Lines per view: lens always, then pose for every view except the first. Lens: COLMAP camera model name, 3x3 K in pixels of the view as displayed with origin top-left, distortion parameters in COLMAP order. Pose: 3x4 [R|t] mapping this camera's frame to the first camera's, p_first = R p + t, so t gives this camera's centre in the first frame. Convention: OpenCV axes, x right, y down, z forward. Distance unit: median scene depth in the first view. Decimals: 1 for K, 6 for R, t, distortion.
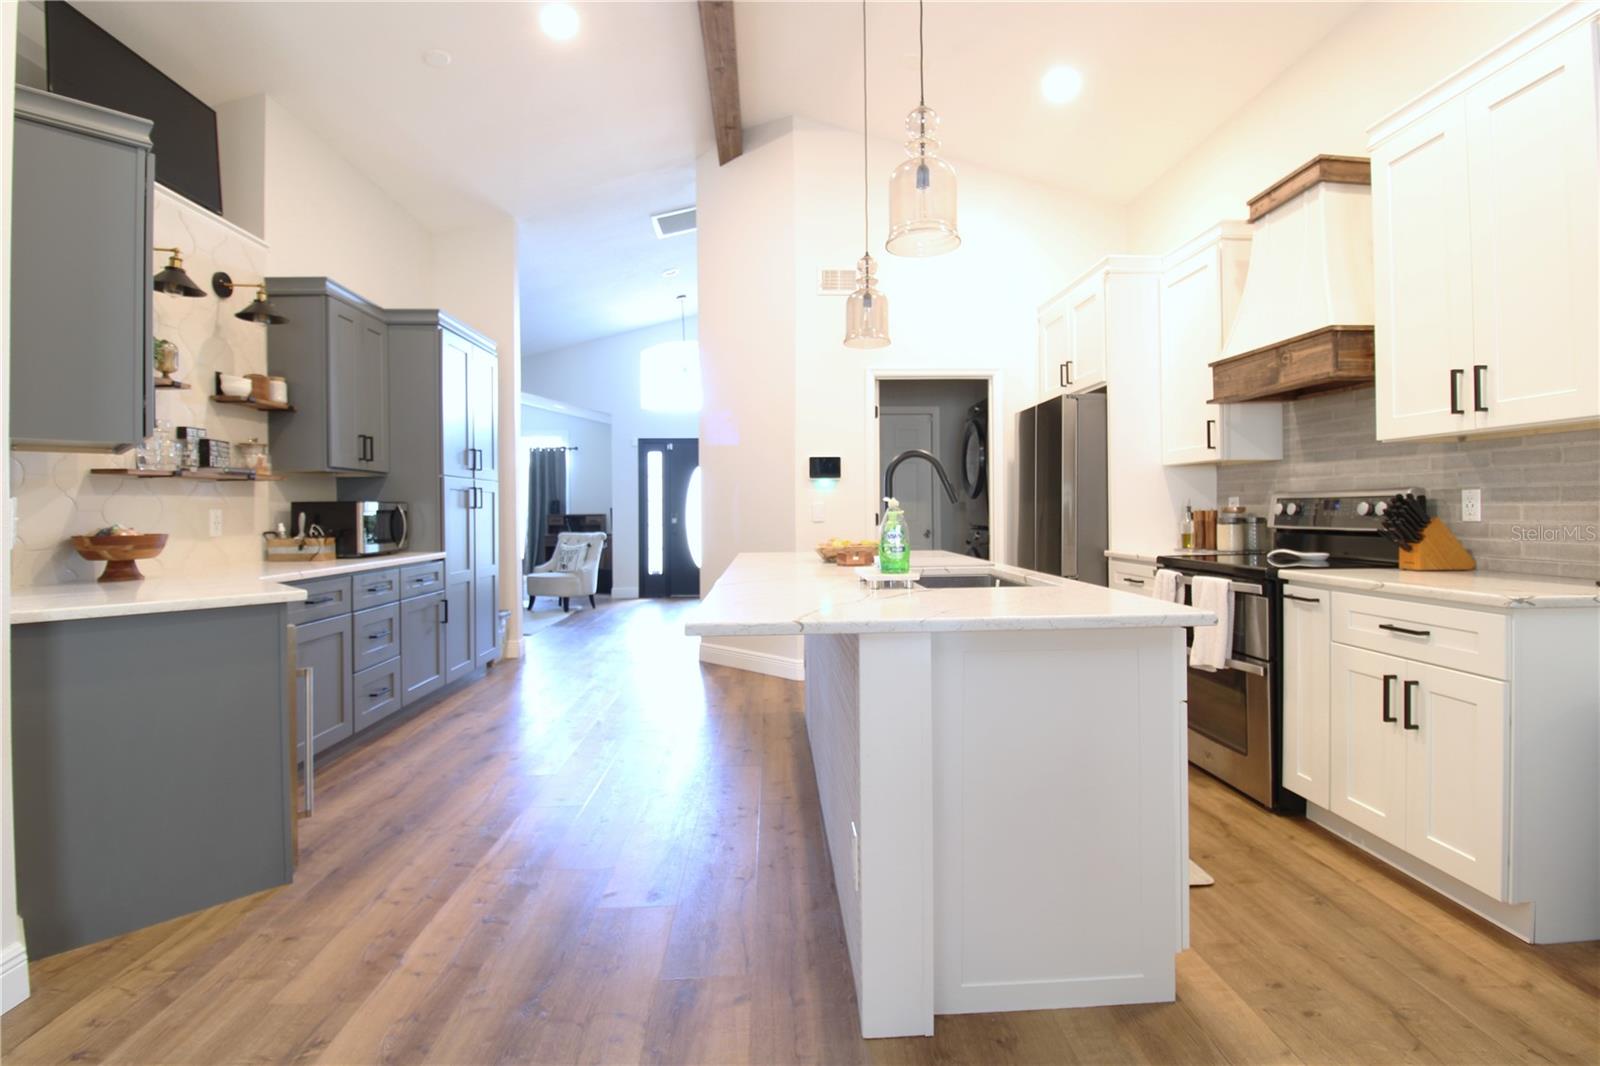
lens RADIAL K [[742.1, 0, 805.7], [0, 742.1, 509.4], [0, 0, 1]] dist [-0.001777, -0.012572]
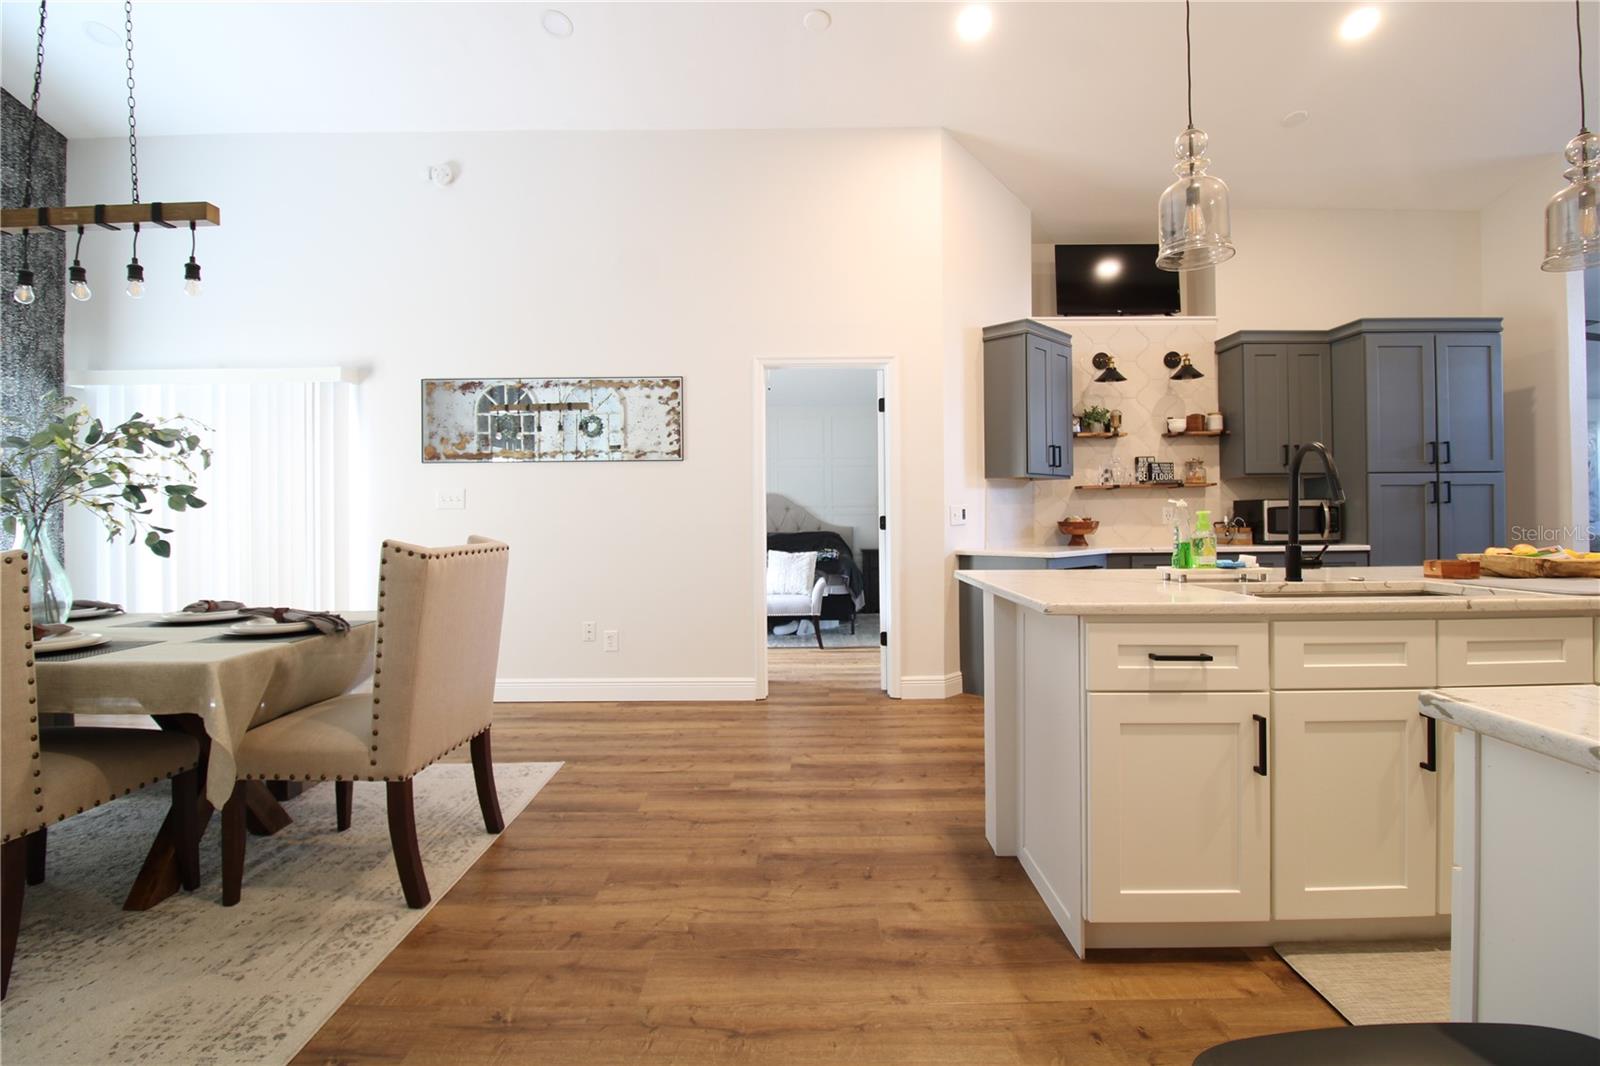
lens RADIAL K [[742.2, 0, 807.2], [0, 742.2, 511.6], [0, 0, 1]] dist [-0.002093, -0.012242]
pose [[-0.052146, 0.005121, -0.998626, 0.754453], [0.011234, 0.999927, 0.004541, -0.005084], [0.998576, -0.010982, -0.052200, 0.305307]]
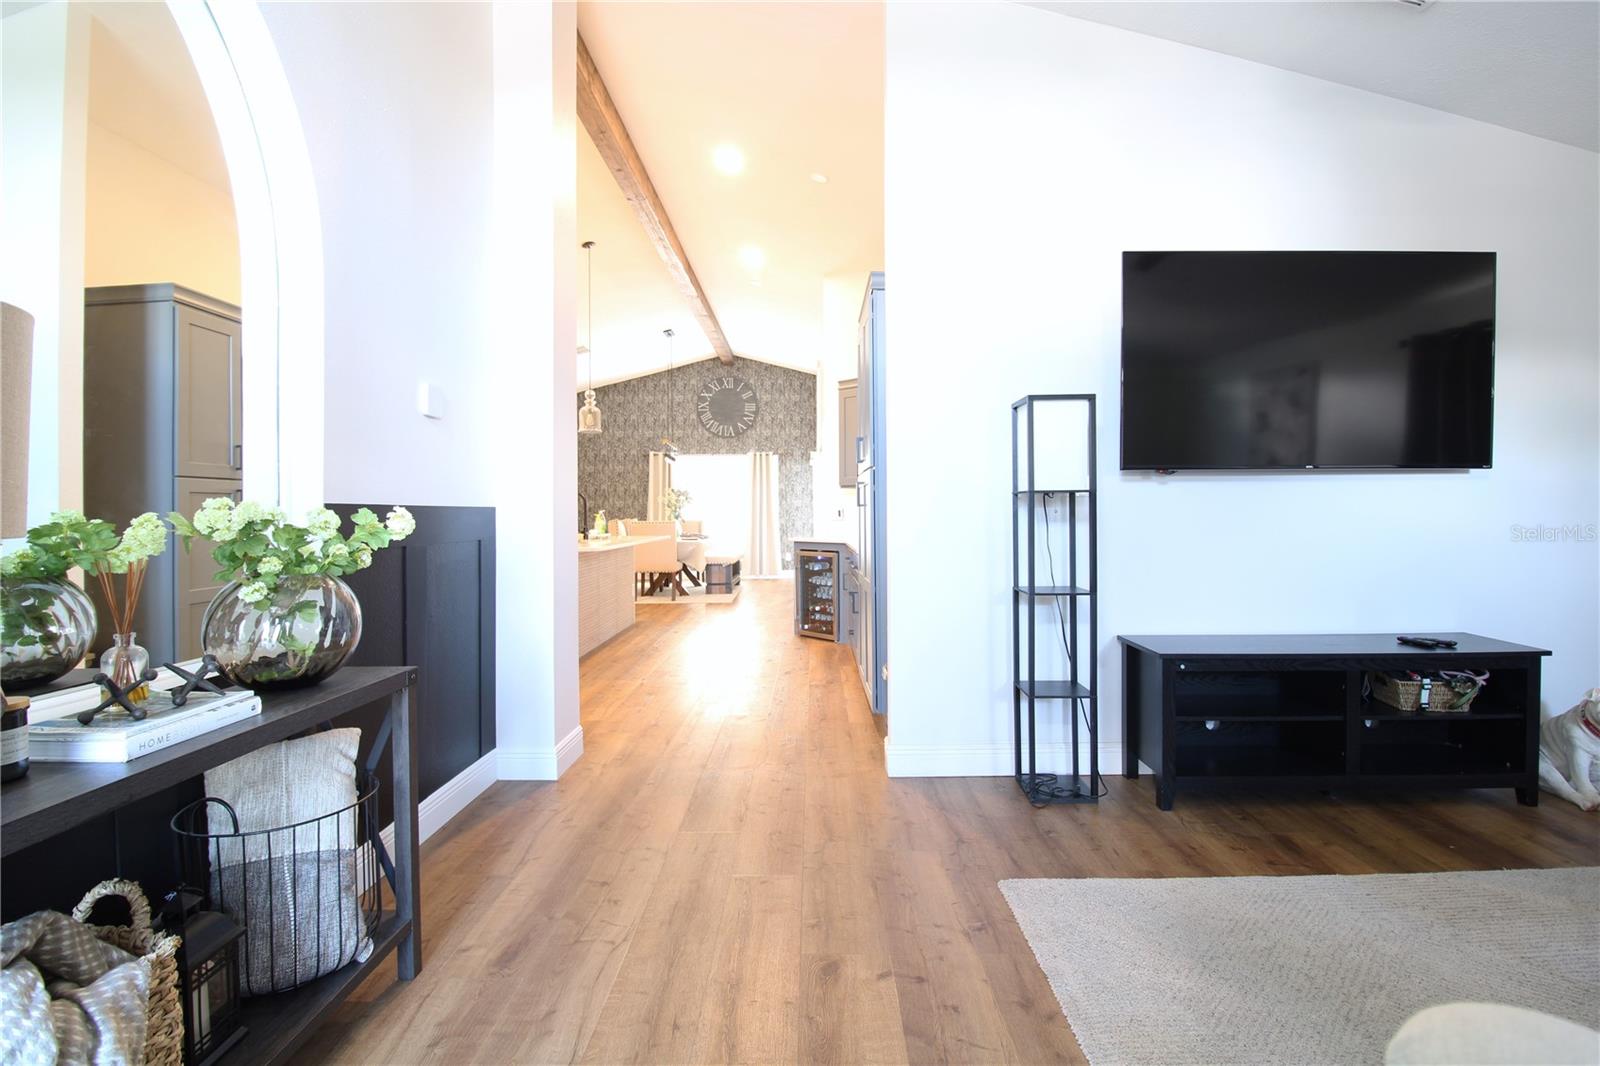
lens RADIAL K [[742.1, 0, 803.9], [0, 742.1, 510.6], [0, 0, 1]] dist [-0.001777, -0.012572]
pose [[-0.998082, 0.015720, 0.059870, -0.581254], [0.015436, 0.999867, -0.005212, 0.009077], [-0.059944, -0.004278, -0.998193, 2.530008]]
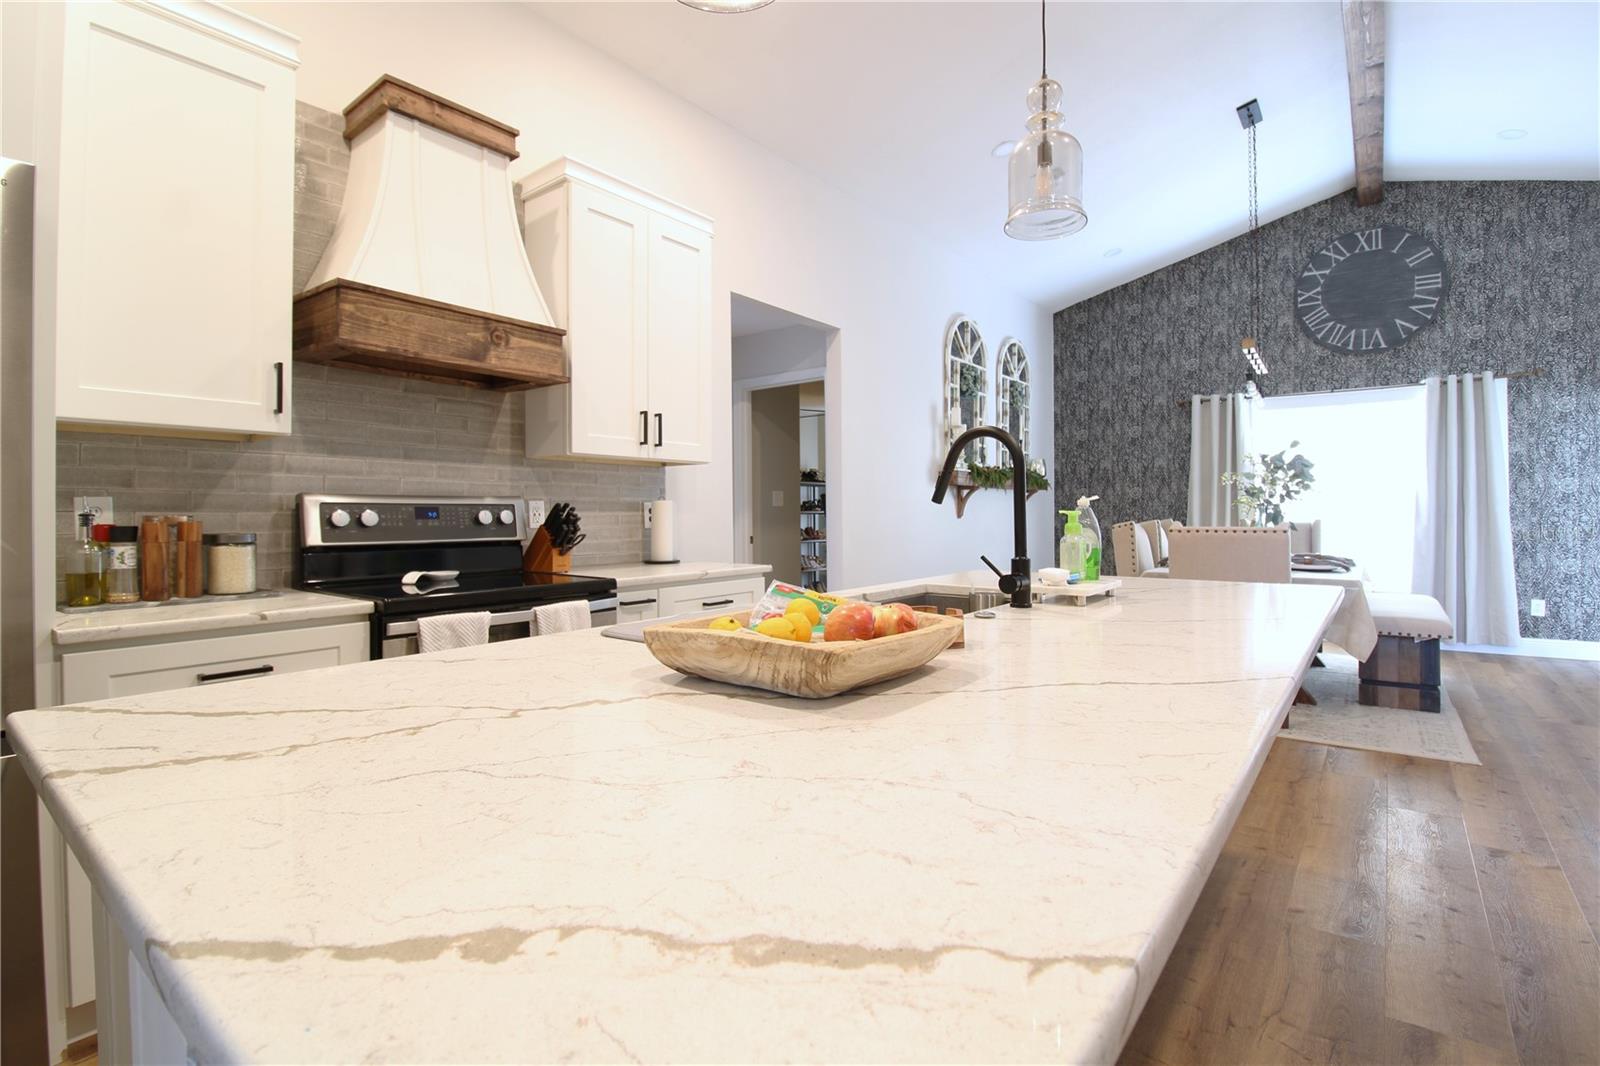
lens RADIAL K [[742.1, 0, 803.6], [0, 742.1, 510.0], [0, 0, 1]] dist [-0.001777, -0.012572]
pose [[-0.755638, 0.016292, 0.654786, -0.131149], [0.011716, 0.999867, -0.011356, 0.004162], [-0.654884, -0.000910, -0.755729, 1.157423]]
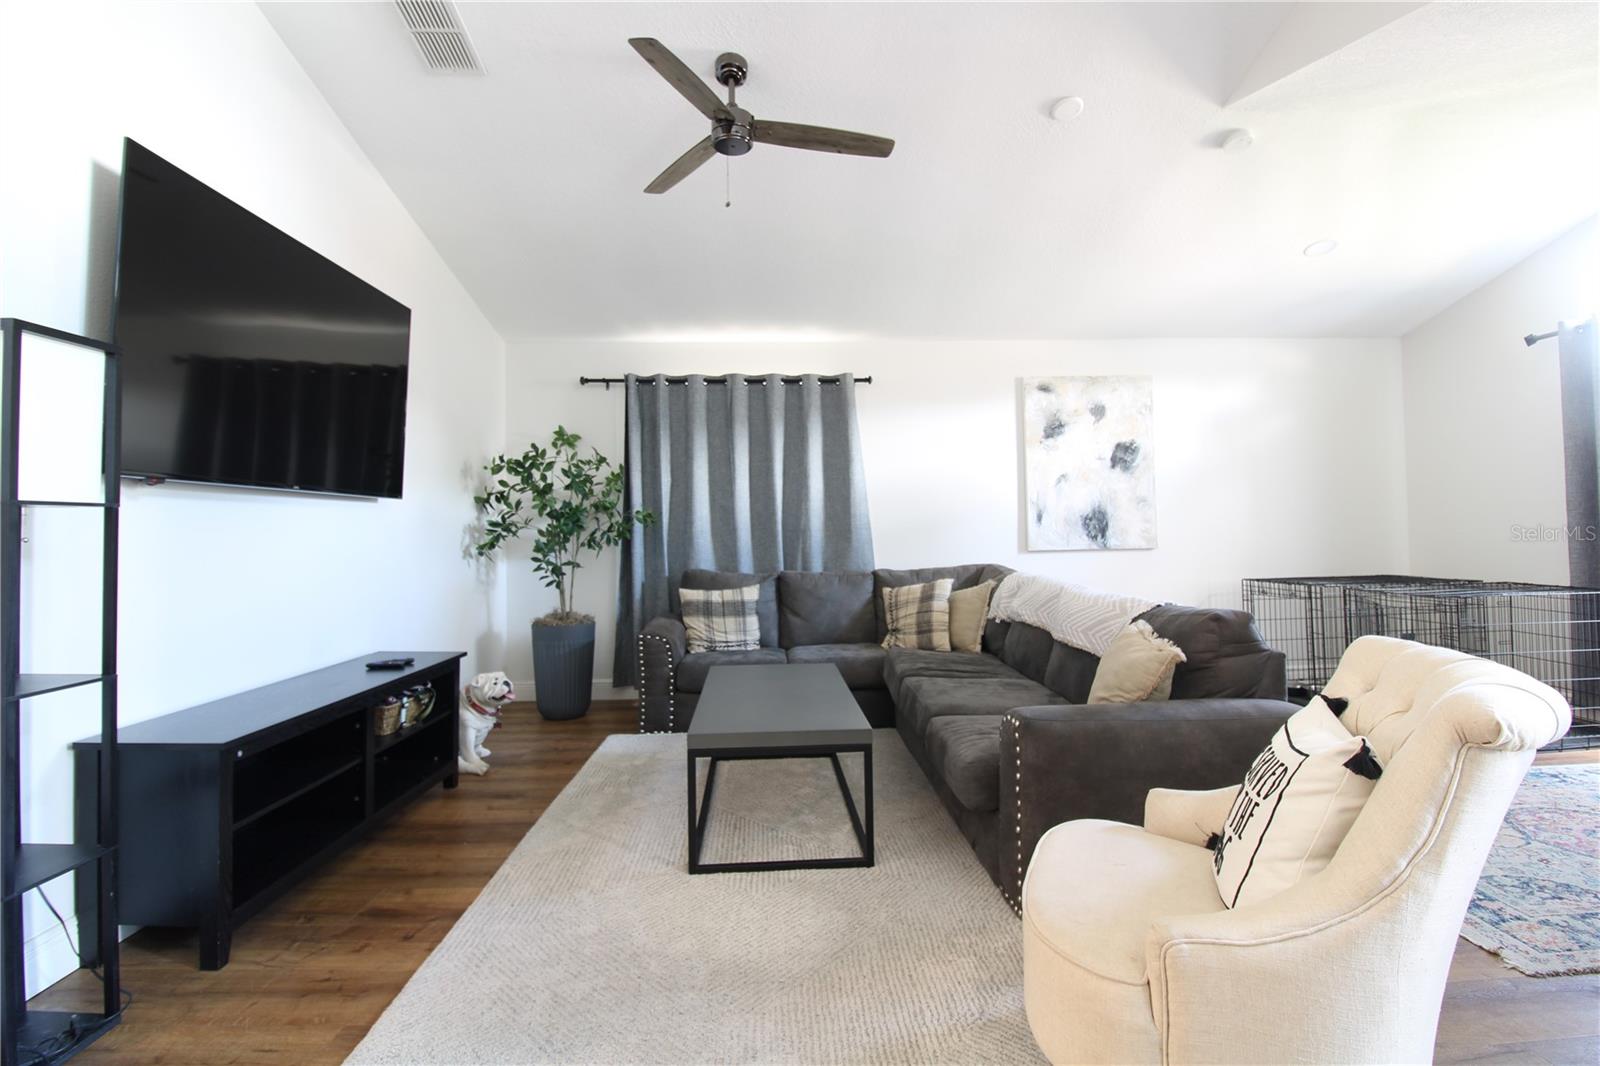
lens RADIAL K [[742.2, 0, 803.8], [0, 742.2, 509.3], [0, 0, 1]] dist [-0.002093, -0.012242]
pose [[-0.019075, -0.018181, -0.999653, -0.378100], [0.015870, 0.999703, -0.018485, 0.007388], [0.999692, -0.016217, -0.018780, 2.174377]]
